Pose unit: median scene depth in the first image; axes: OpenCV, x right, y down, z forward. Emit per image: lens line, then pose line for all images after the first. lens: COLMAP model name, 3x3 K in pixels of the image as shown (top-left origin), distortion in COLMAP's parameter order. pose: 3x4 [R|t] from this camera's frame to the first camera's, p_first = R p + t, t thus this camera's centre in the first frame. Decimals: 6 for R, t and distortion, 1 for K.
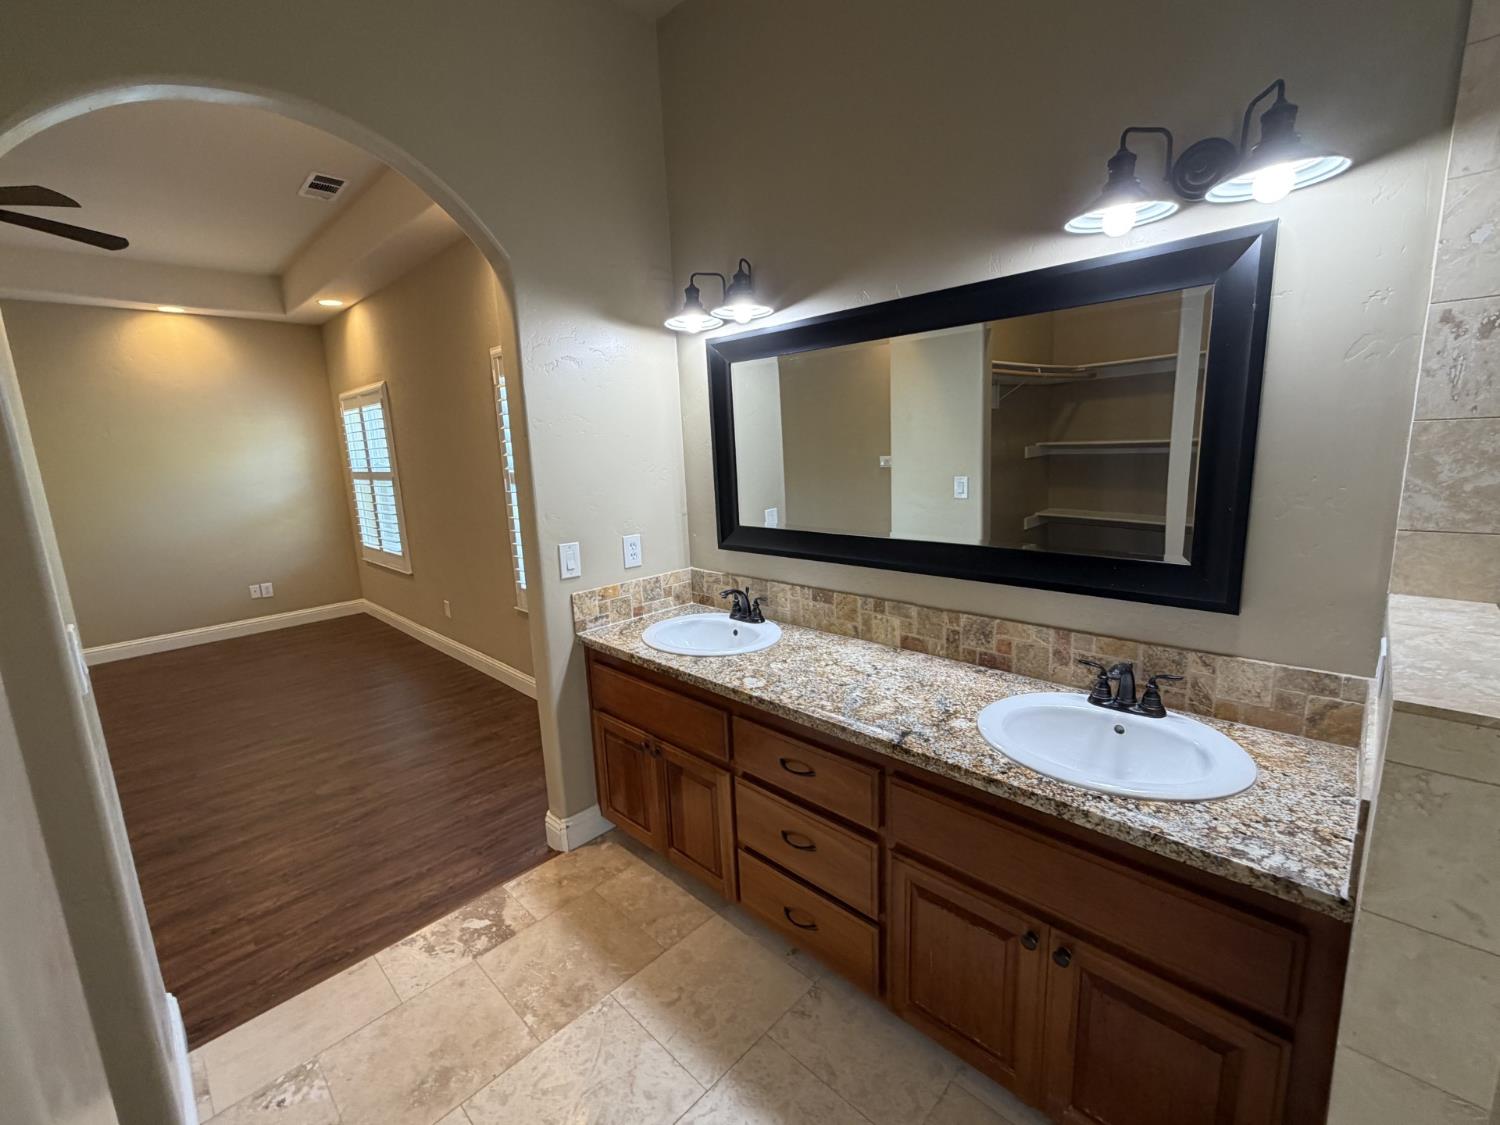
lens RADIAL K [[634.7, 0, 803.0], [0, 634.7, 559.7], [0, 0, 1]] dist [-0.000047, 0.000057]
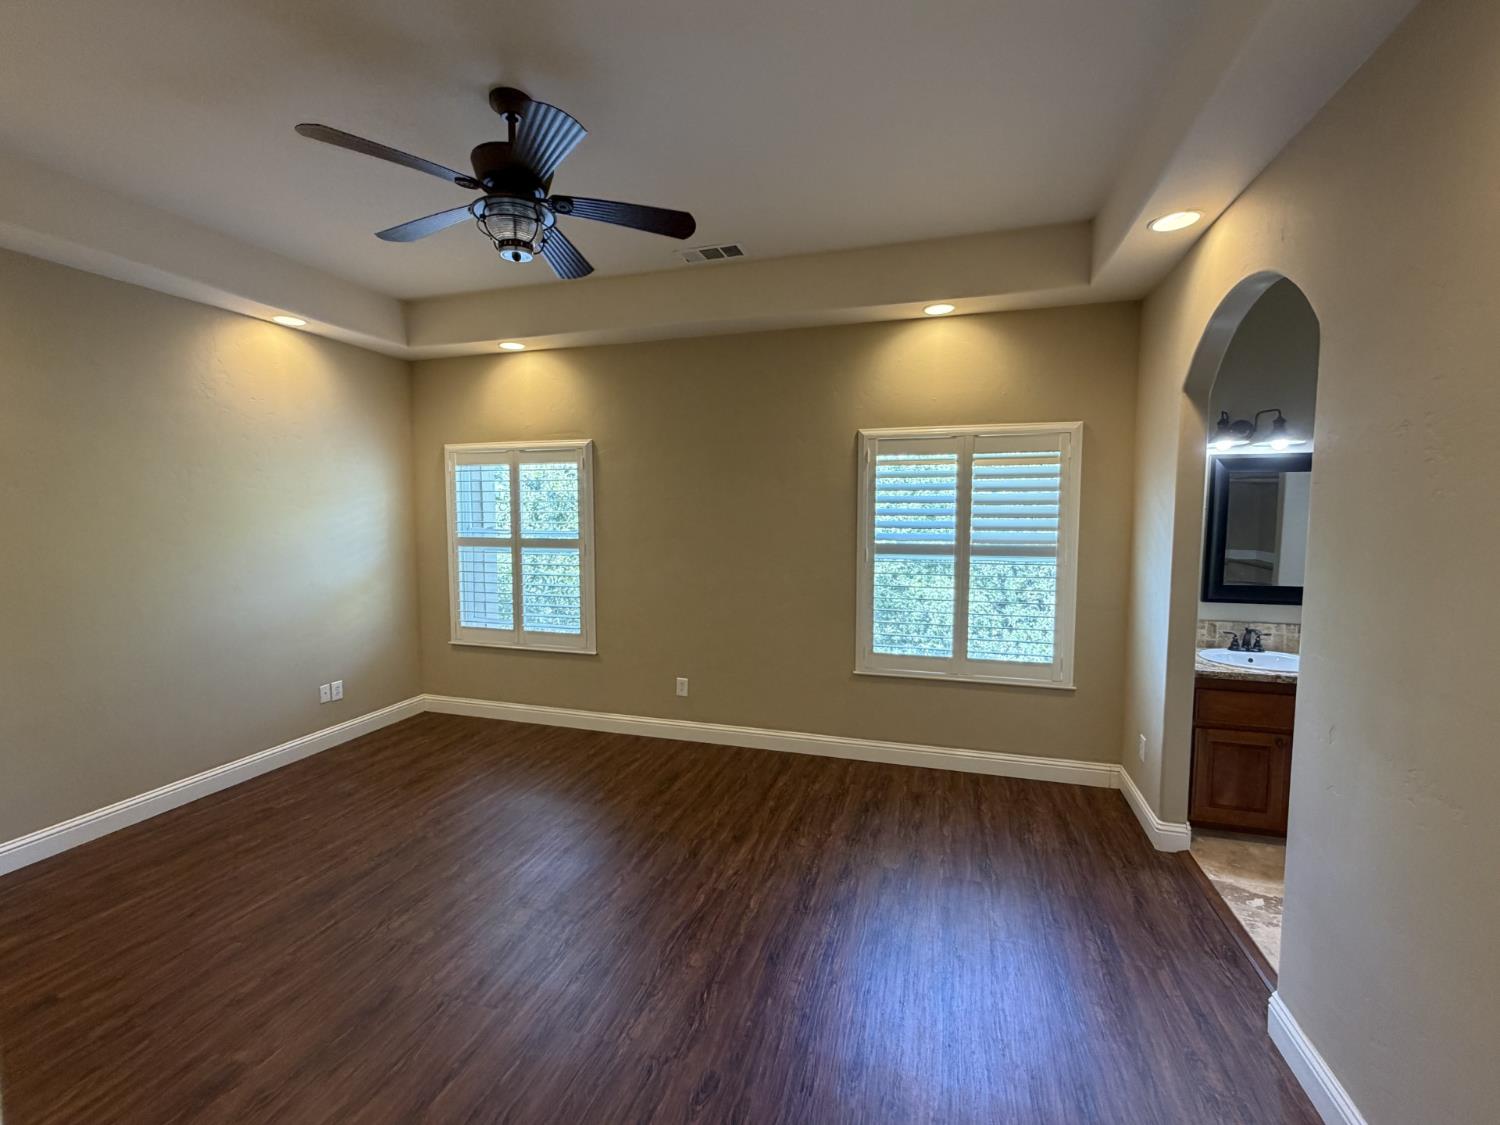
lens RADIAL K [[618.6, 0, 781.8], [0, 618.6, 560.7], [0, 0, 1]] dist [-0.003157, -0.000404]
pose [[0.892734, 0.006131, 0.450542, -1.143568], [0.046109, 0.993415, -0.104881, -0.006234], [-0.448219, 0.114404, 0.886573, 0.159395]]
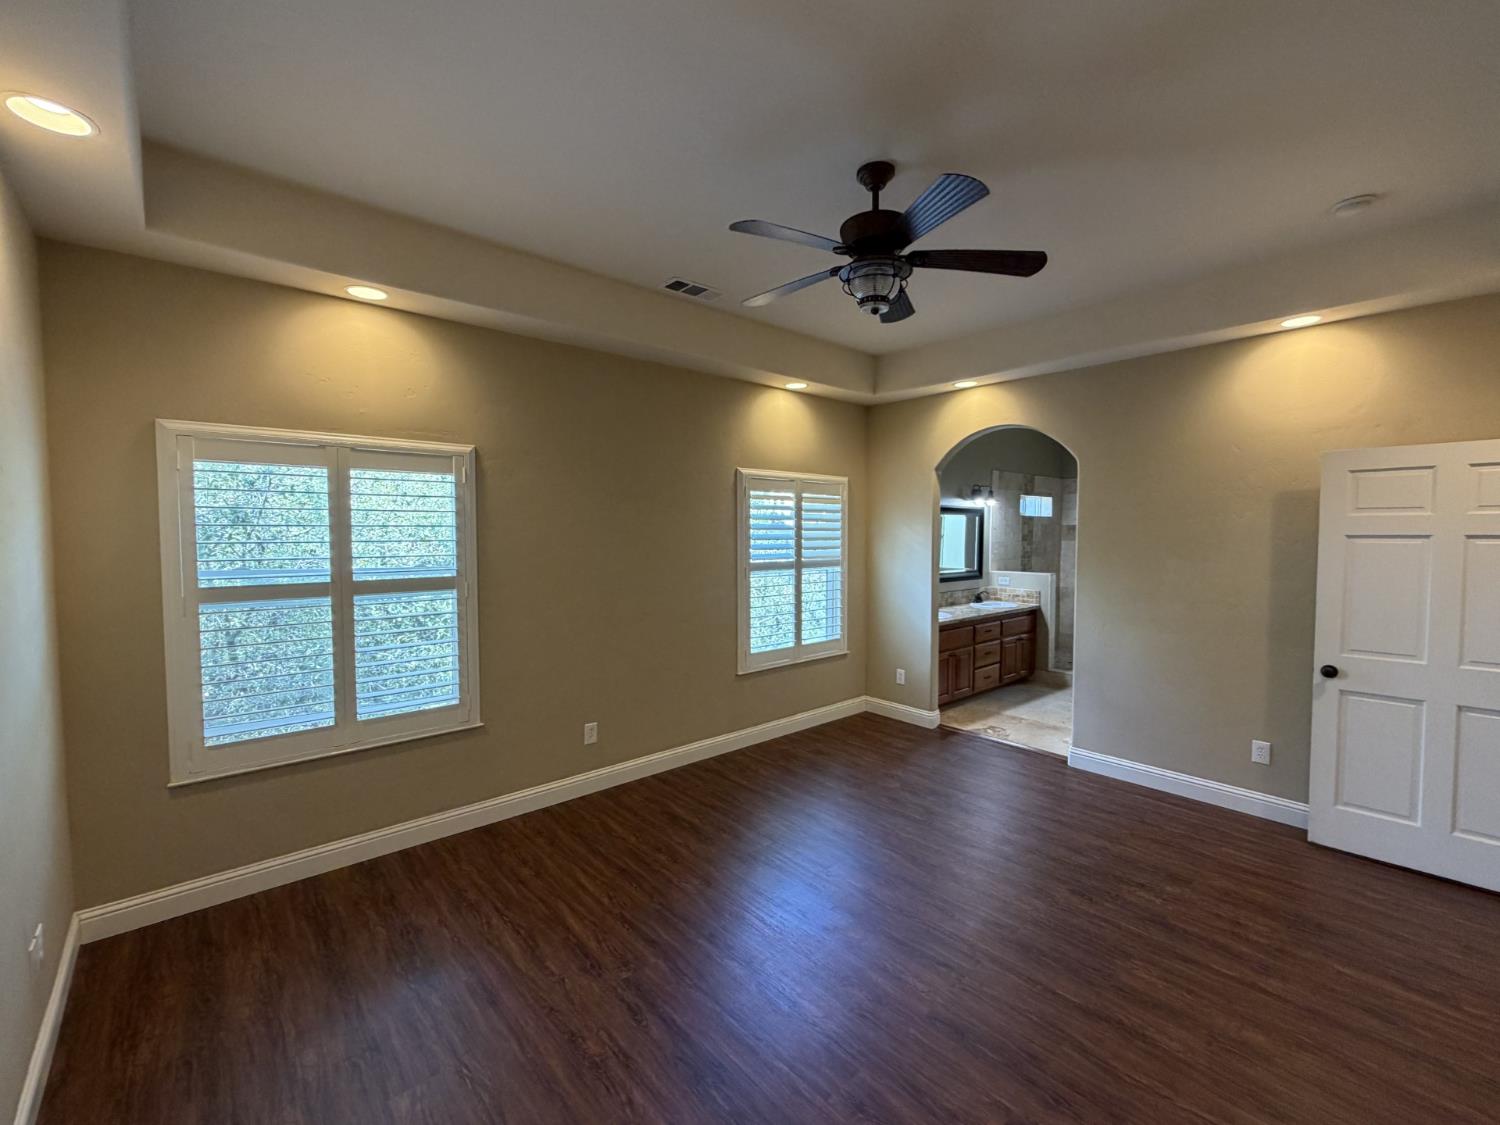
lens RADIAL K [[599.3, 0, 748.9], [0, 599.3, 561.4], [0, 0, 1]] dist [-0.001548, -0.000376]
pose [[0.131770, -0.008694, 0.991242, -1.784550], [0.179083, 0.983717, -0.015178, -0.129954], [-0.974970, 0.179515, 0.131181, 0.897768]]
